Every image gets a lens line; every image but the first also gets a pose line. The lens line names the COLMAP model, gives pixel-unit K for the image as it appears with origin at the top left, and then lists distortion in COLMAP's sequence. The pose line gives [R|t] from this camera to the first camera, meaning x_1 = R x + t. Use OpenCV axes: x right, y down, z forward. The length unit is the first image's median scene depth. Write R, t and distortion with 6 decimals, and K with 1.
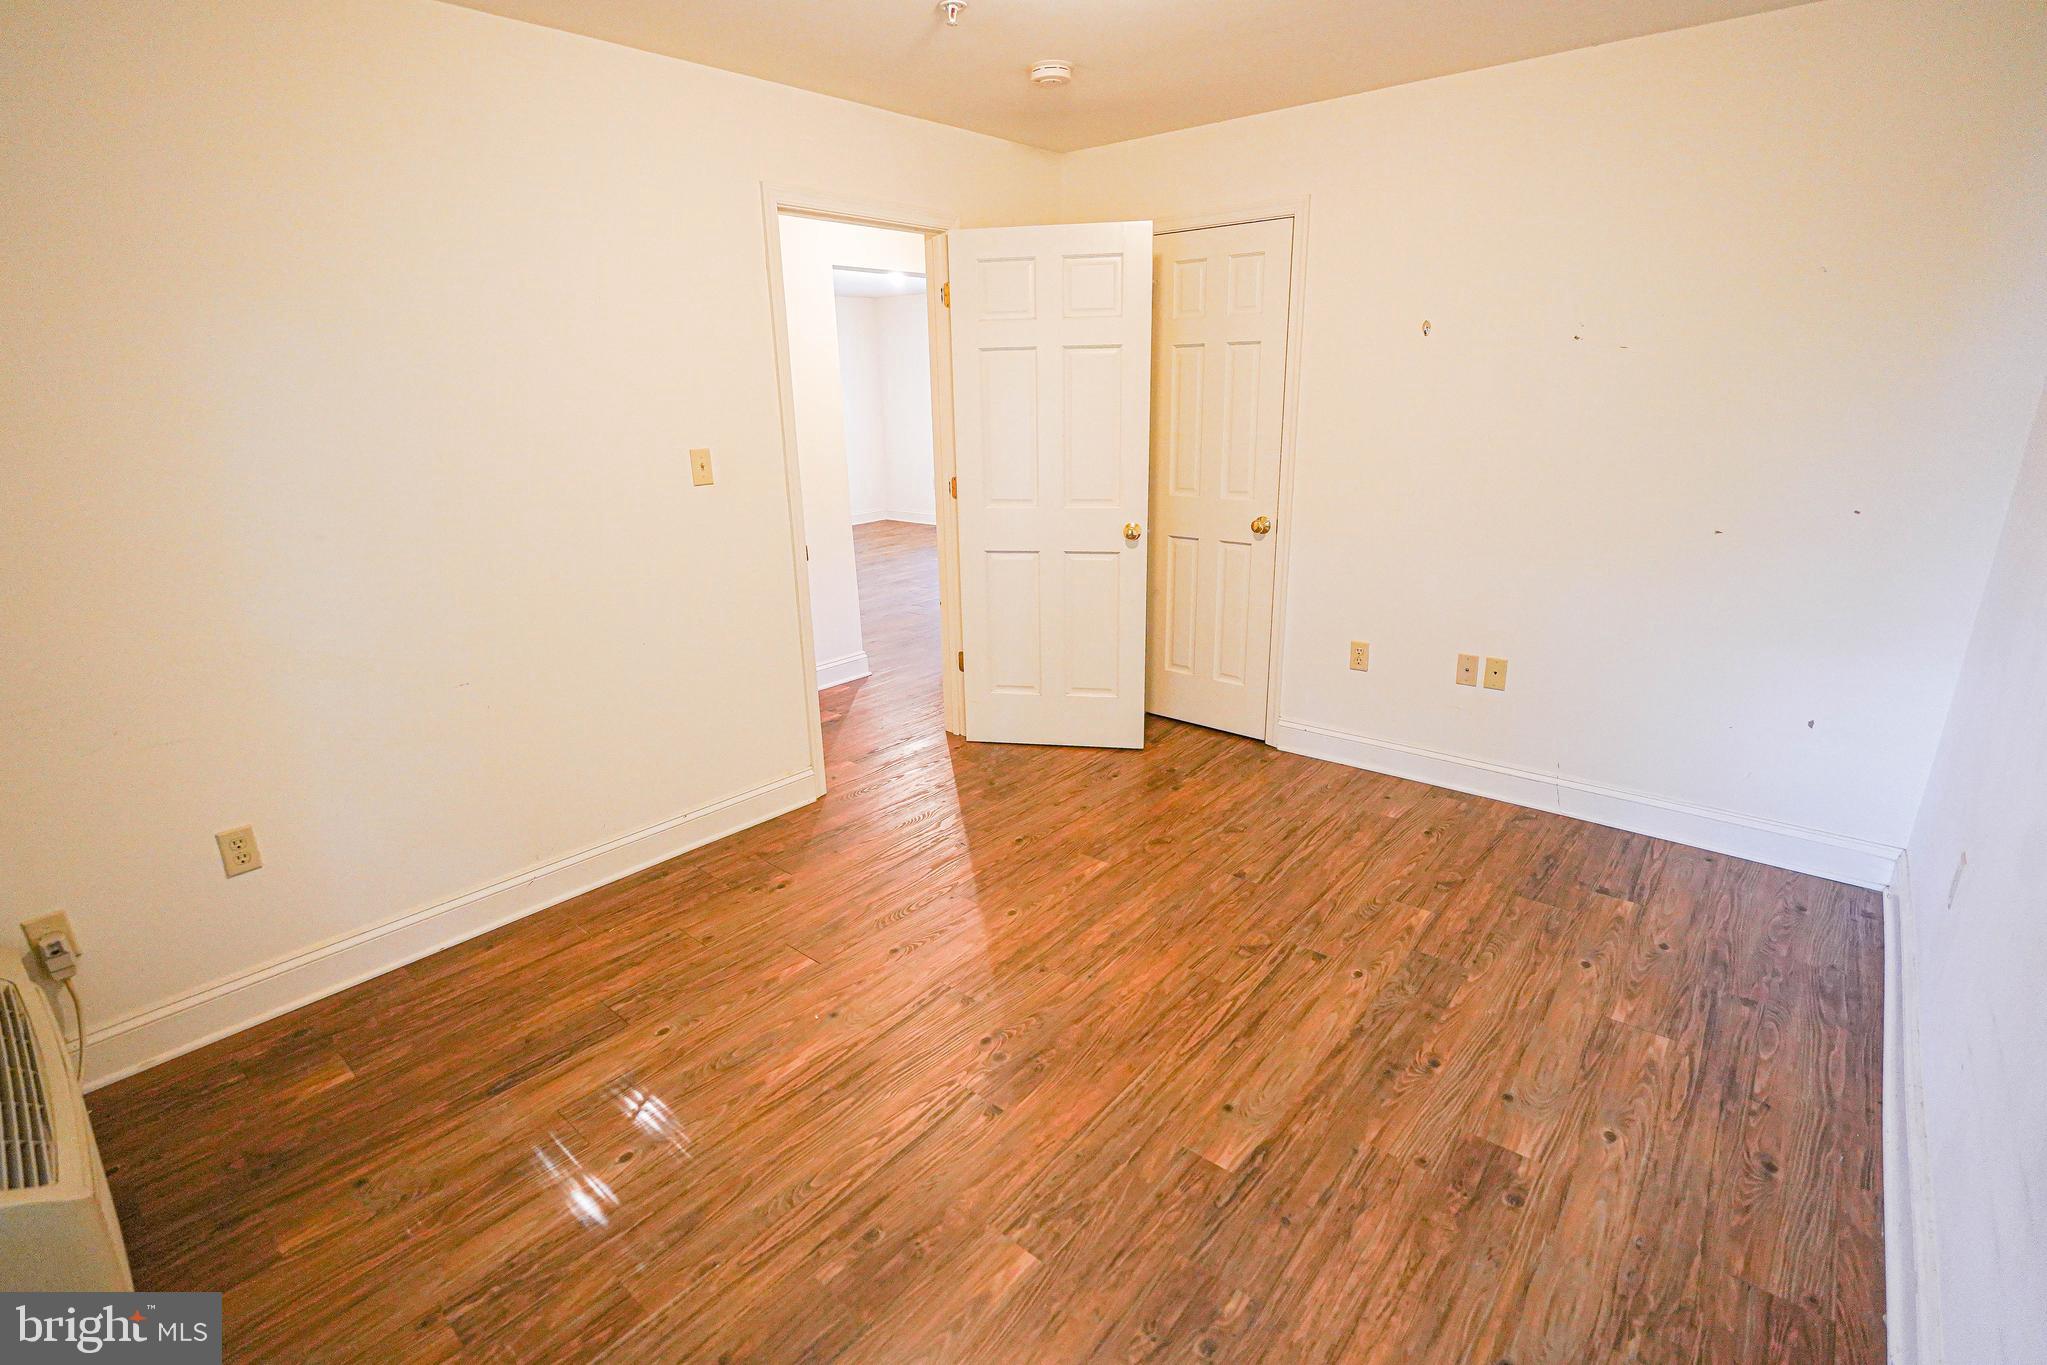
lens RADIAL K [[949.8, 0, 1047.3], [0, 949.8, 678.0], [0, 0, 1]] dist [-0.012078, -0.000143]
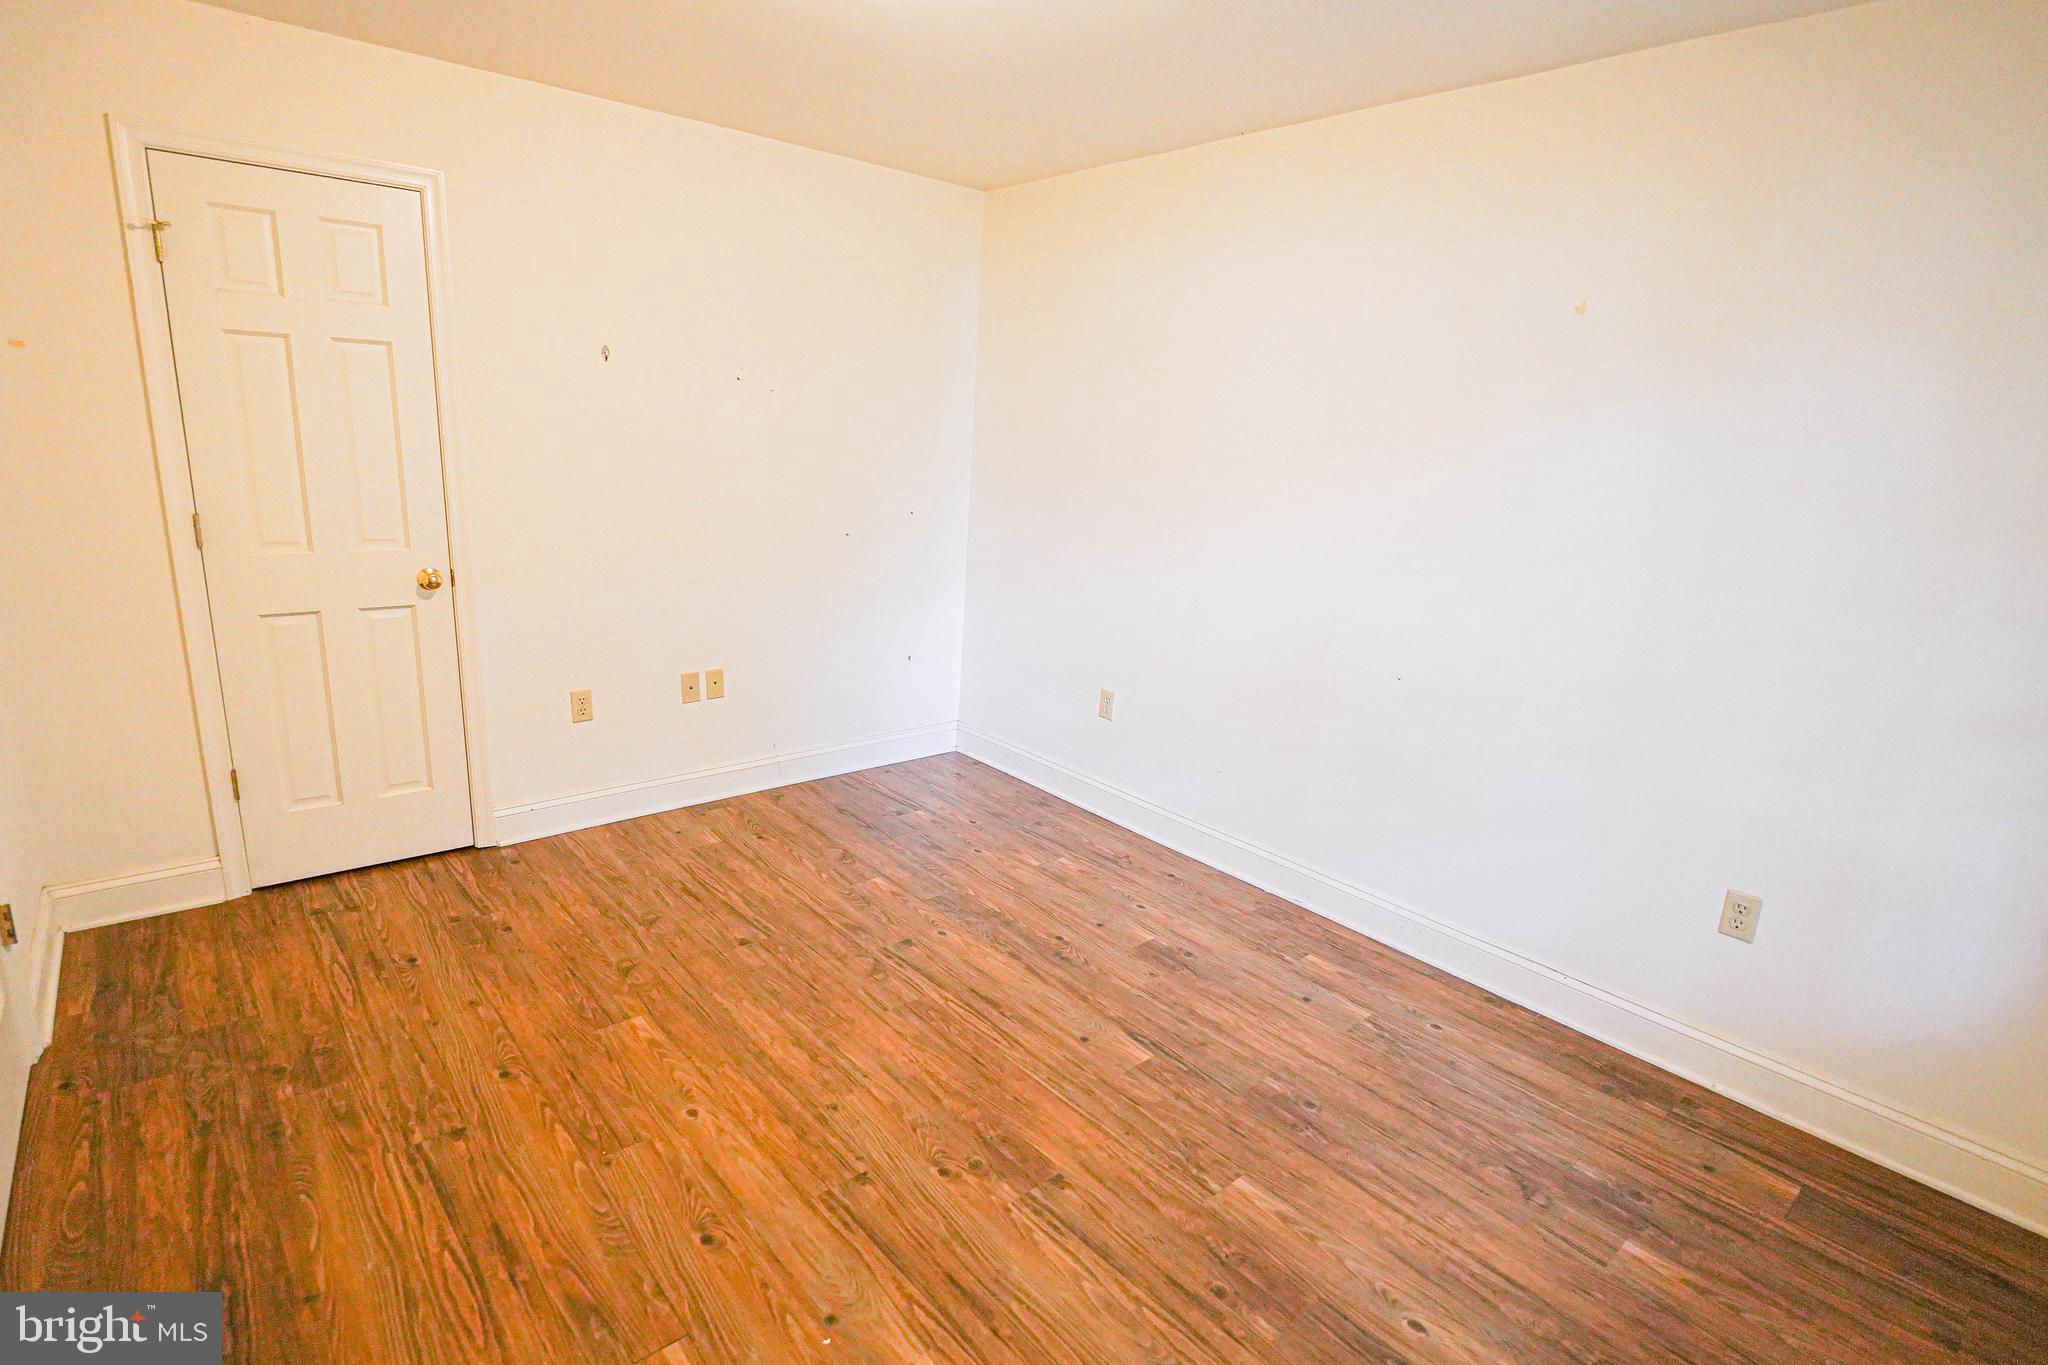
lens RADIAL K [[950.2, 0, 1047.8], [0, 950.2, 678.0], [0, 0, 1]] dist [-0.012078, -0.000143]
pose [[0.183282, -0.220756, 0.957953, -0.666158], [0.236520, 0.955738, 0.174993, -0.150476], [-0.954183, 0.194502, 0.227383, 0.541016]]
